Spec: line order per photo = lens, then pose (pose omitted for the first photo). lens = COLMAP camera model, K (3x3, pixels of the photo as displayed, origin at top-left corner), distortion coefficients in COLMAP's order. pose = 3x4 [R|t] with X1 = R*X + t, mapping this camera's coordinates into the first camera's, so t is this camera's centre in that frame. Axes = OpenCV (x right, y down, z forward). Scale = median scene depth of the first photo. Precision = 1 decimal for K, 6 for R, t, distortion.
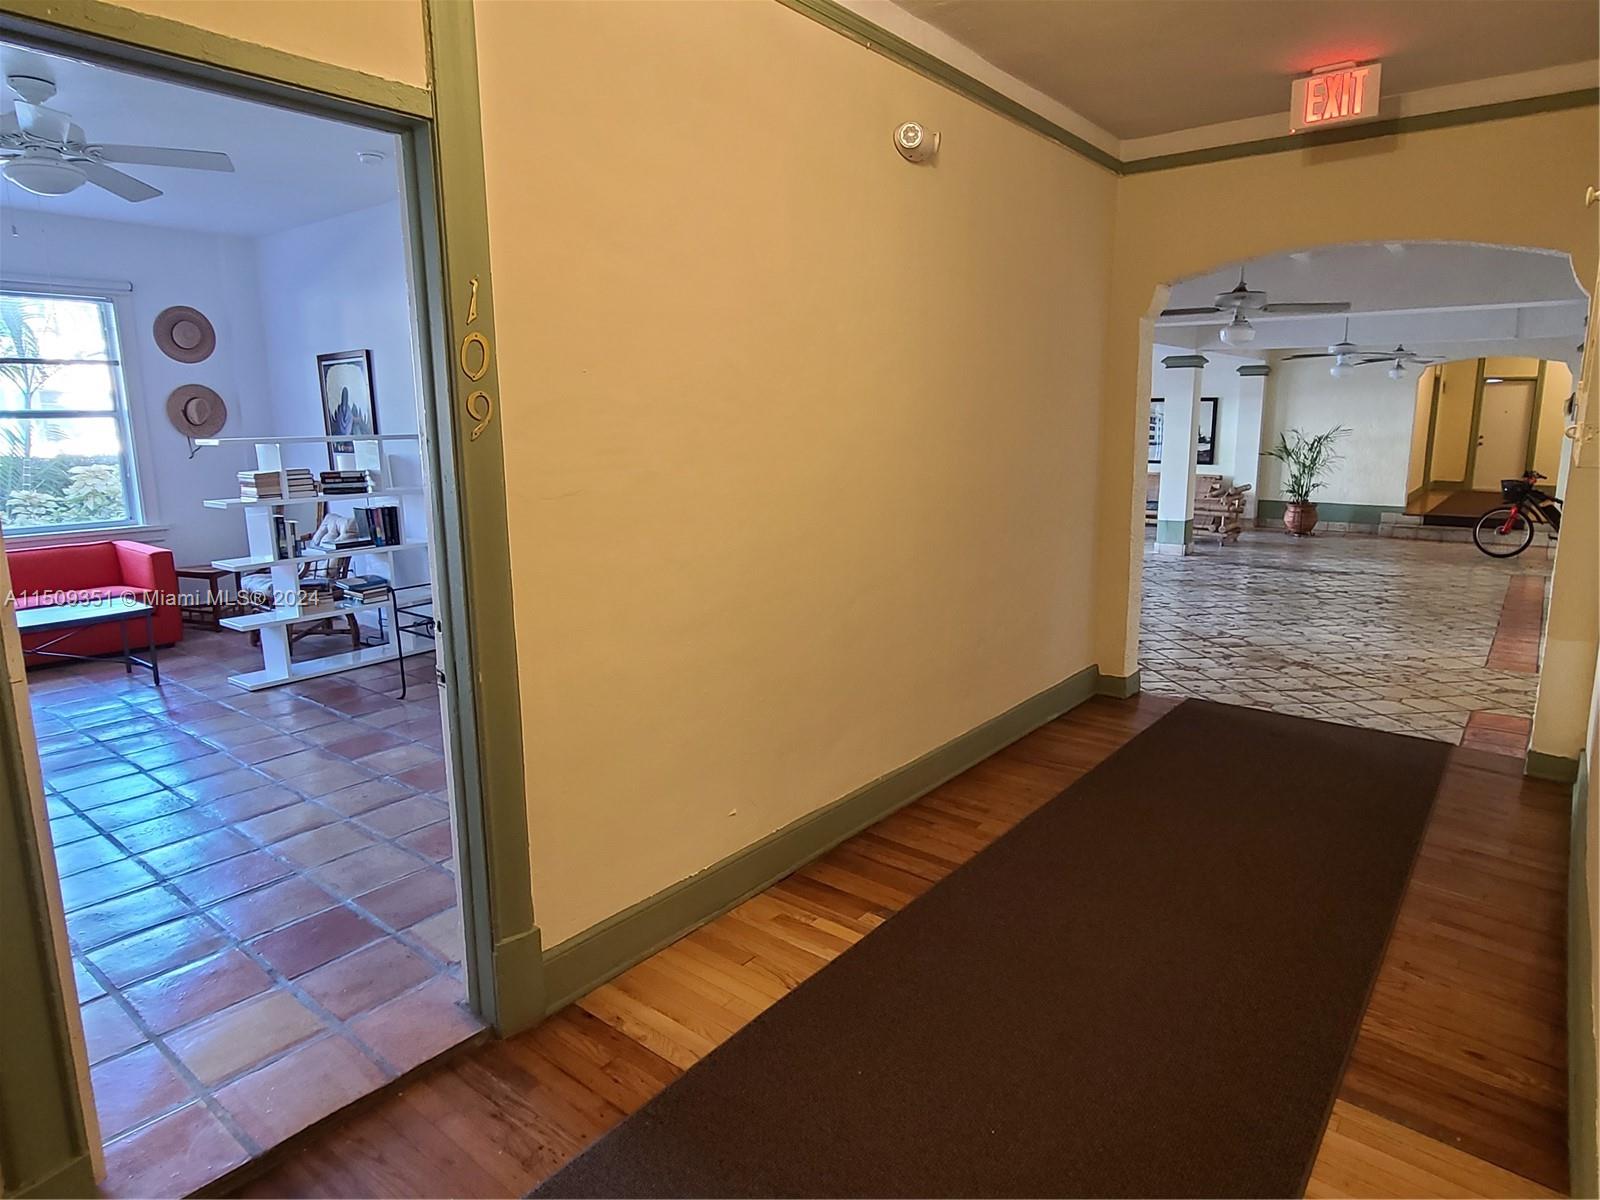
lens RADIAL K [[943.7, 0, 794.8], [0, 943.7, 591.7], [0, 0, 1]] dist [0.009505, -0.004007]
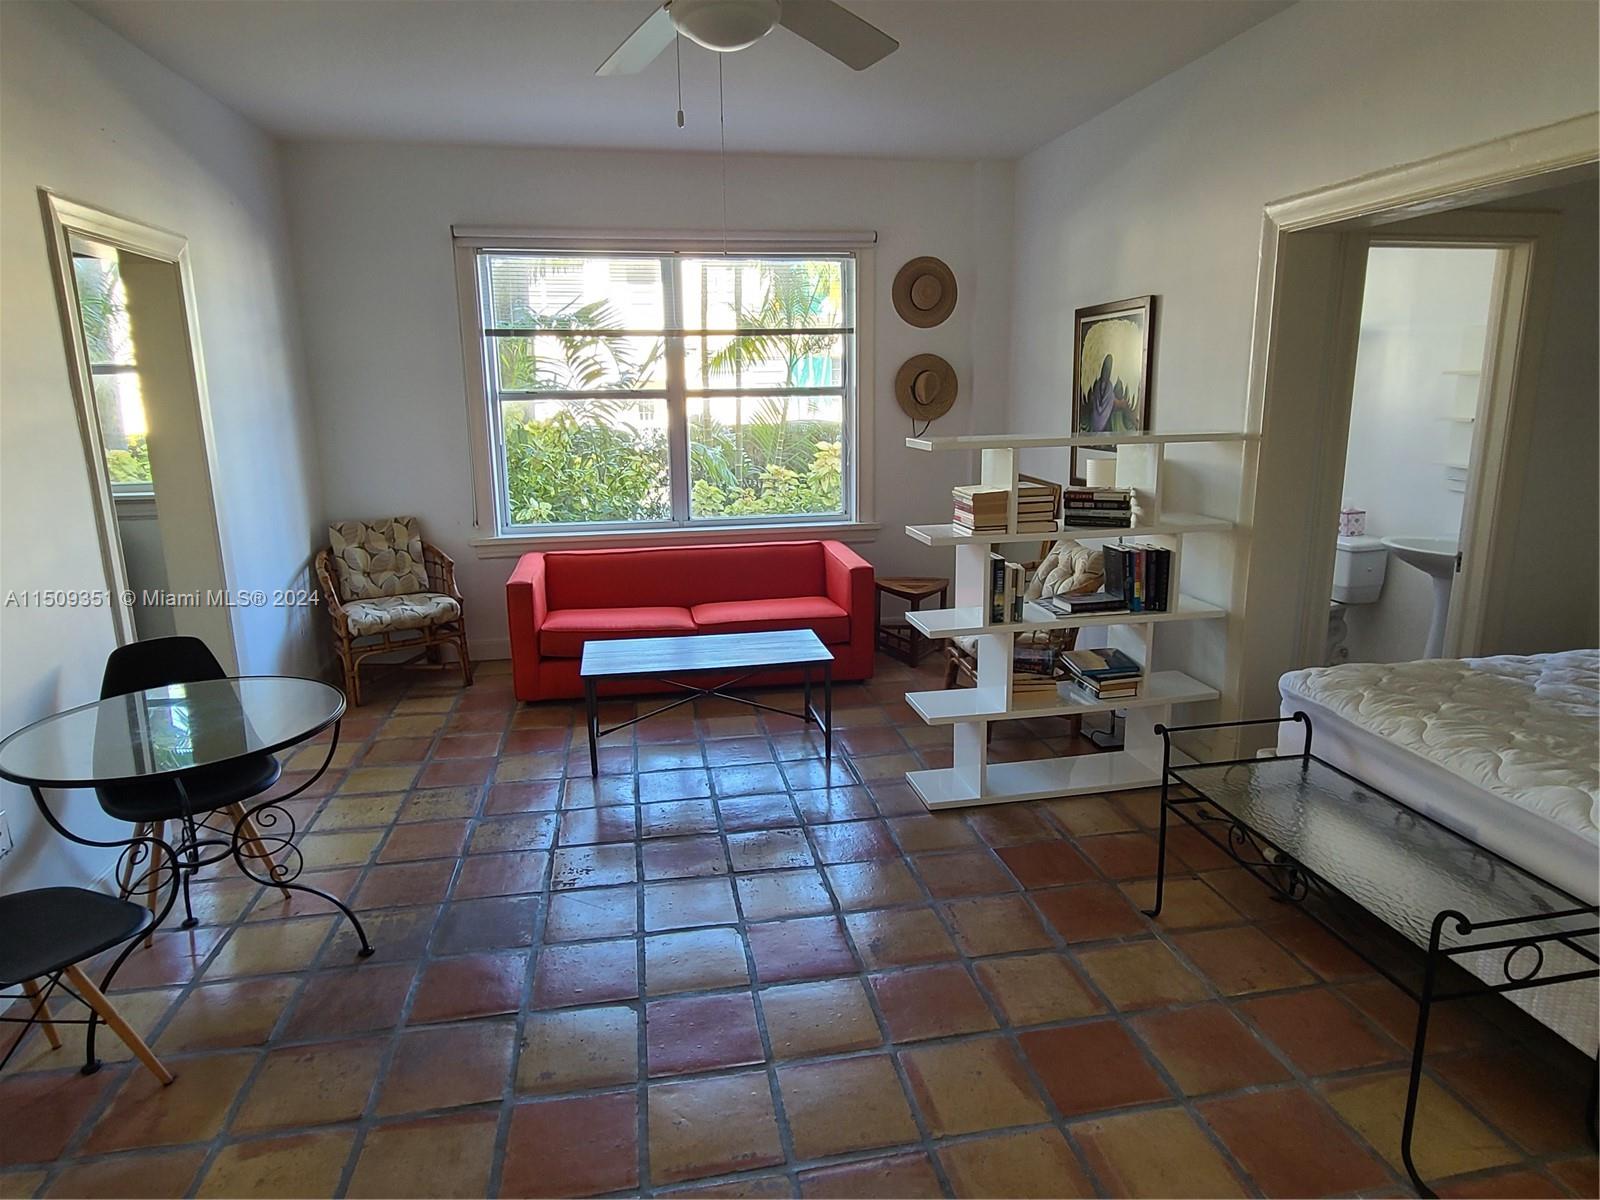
lens RADIAL K [[943.7, 0, 810.0], [0, 943.7, 596.0], [0, 0, 1]] dist [0.009505, -0.004007]
pose [[0.767216, 0.141253, -0.625641, -0.213514], [-0.110761, 0.989971, 0.087684, -0.089256], [0.631753, 0.002024, 0.775167, 0.376545]]
